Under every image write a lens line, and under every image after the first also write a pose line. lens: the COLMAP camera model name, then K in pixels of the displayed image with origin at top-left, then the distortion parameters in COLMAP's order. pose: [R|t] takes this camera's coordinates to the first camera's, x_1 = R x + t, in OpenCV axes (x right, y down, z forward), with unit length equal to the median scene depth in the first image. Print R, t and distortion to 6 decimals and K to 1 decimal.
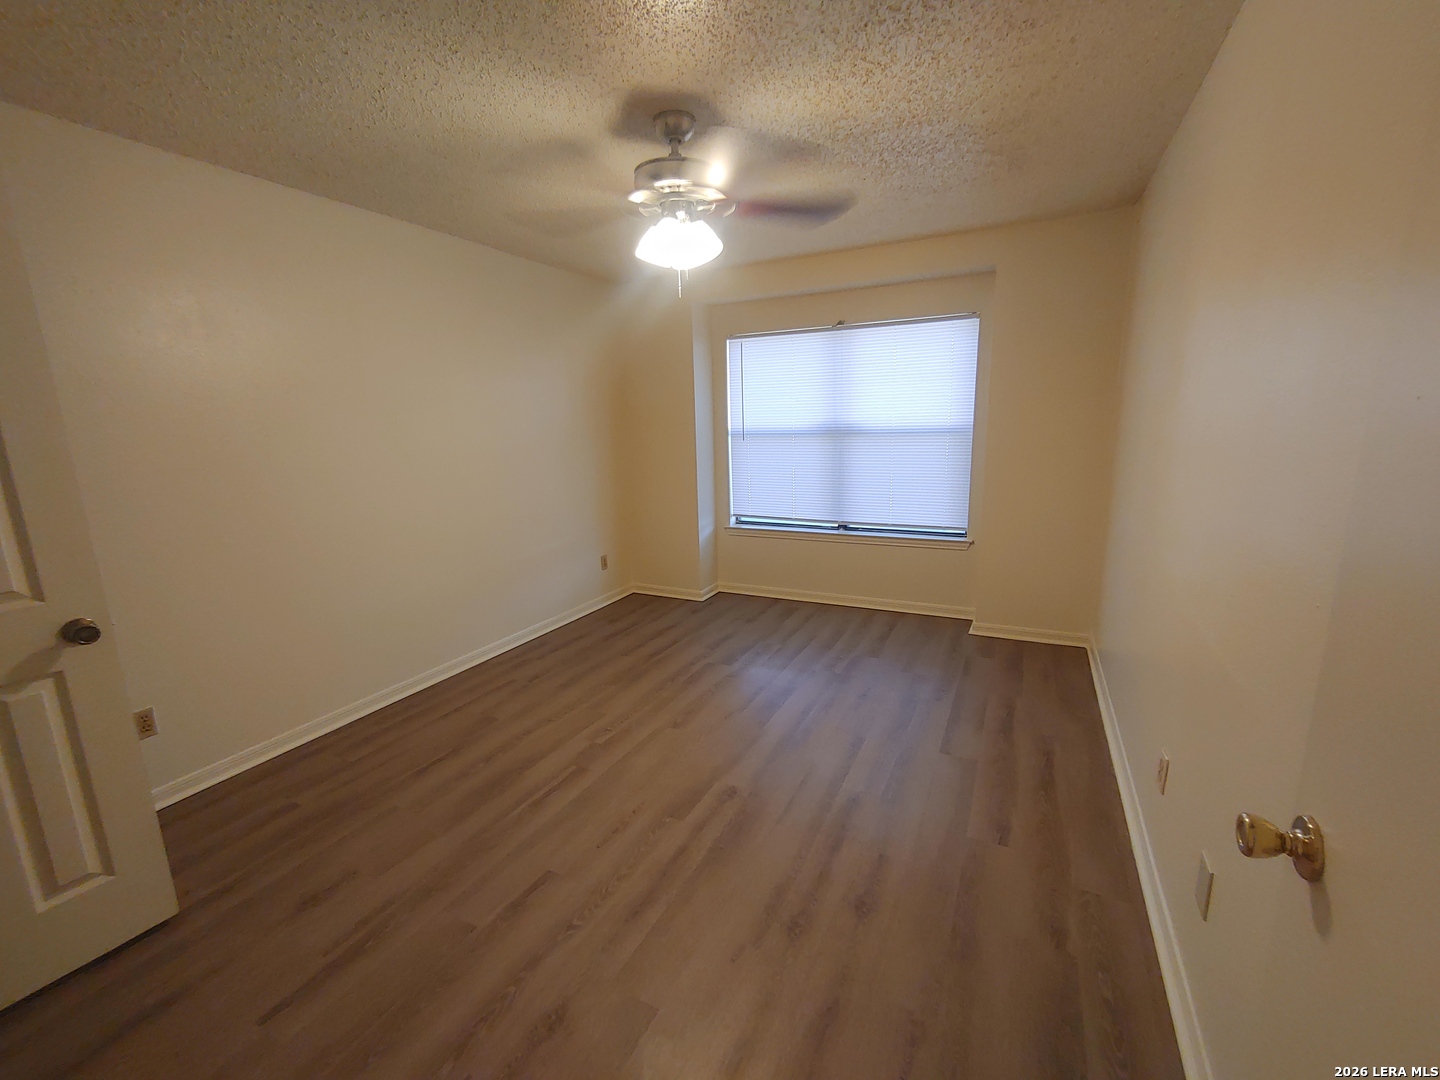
lens RADIAL K [[612.3, 0, 714.6], [0, 612.3, 538.8], [0, 0, 1]] dist [0.009741, -0.000156]
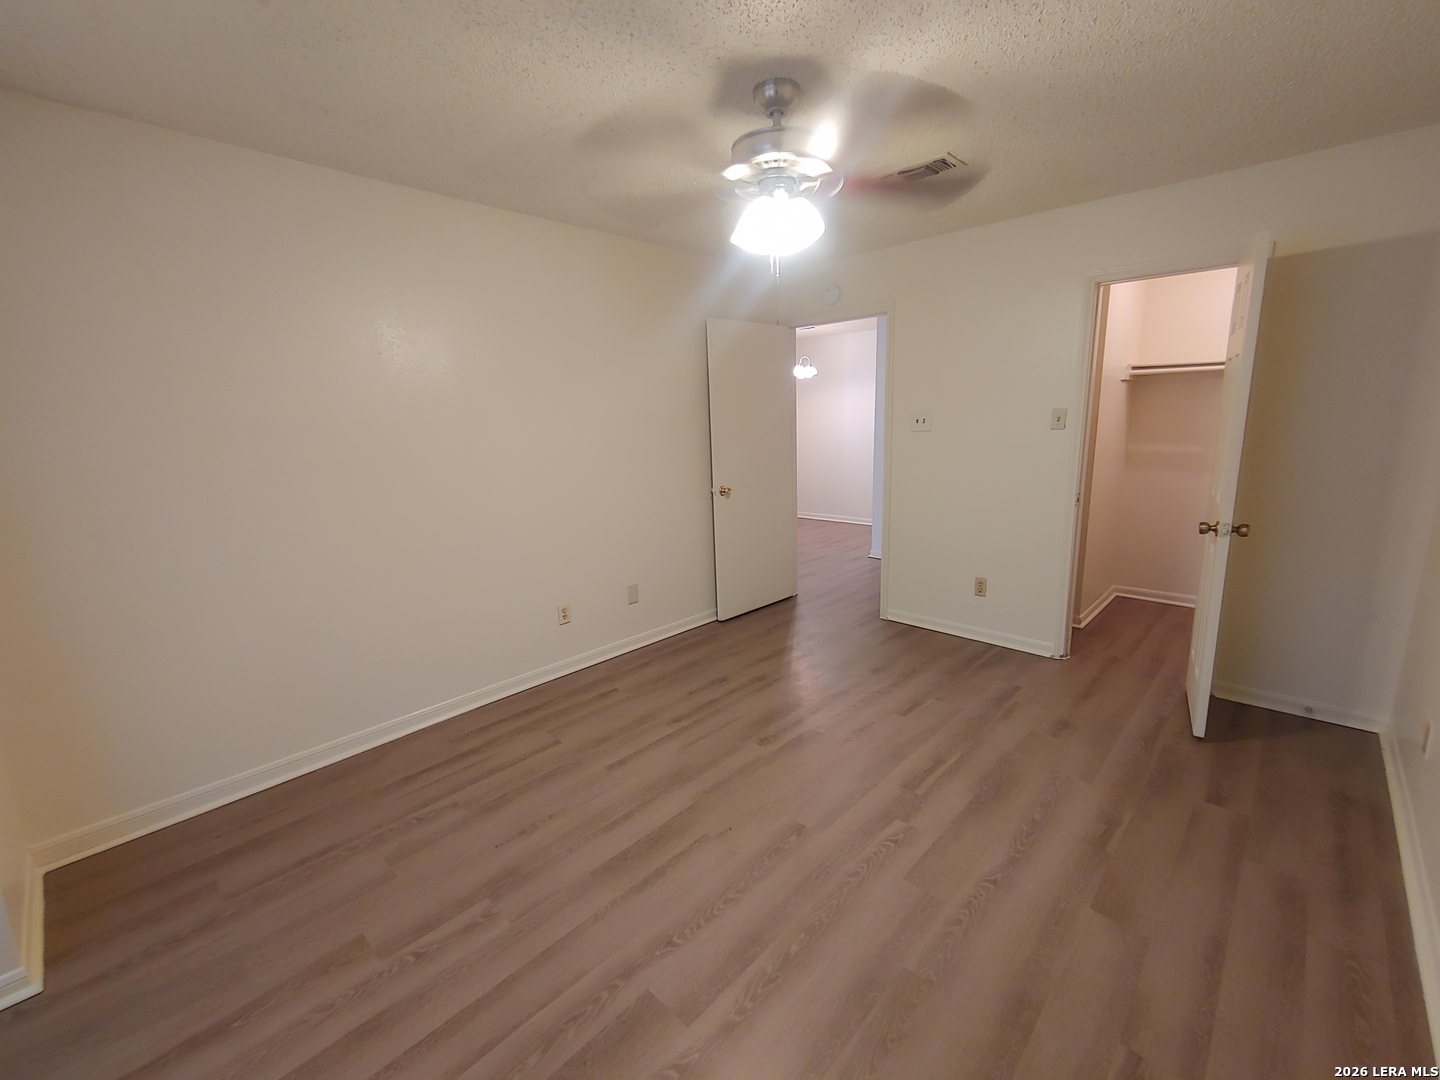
lens RADIAL K [[612.3, 0, 714.6], [0, 612.3, 538.8], [0, 0, 1]] dist [0.009741, -0.000156]
pose [[-0.954167, -0.003895, 0.299249, -0.215926], [0.111778, 0.922915, 0.368420, -0.358636], [-0.277616, 0.384983, -0.880180, 1.783547]]
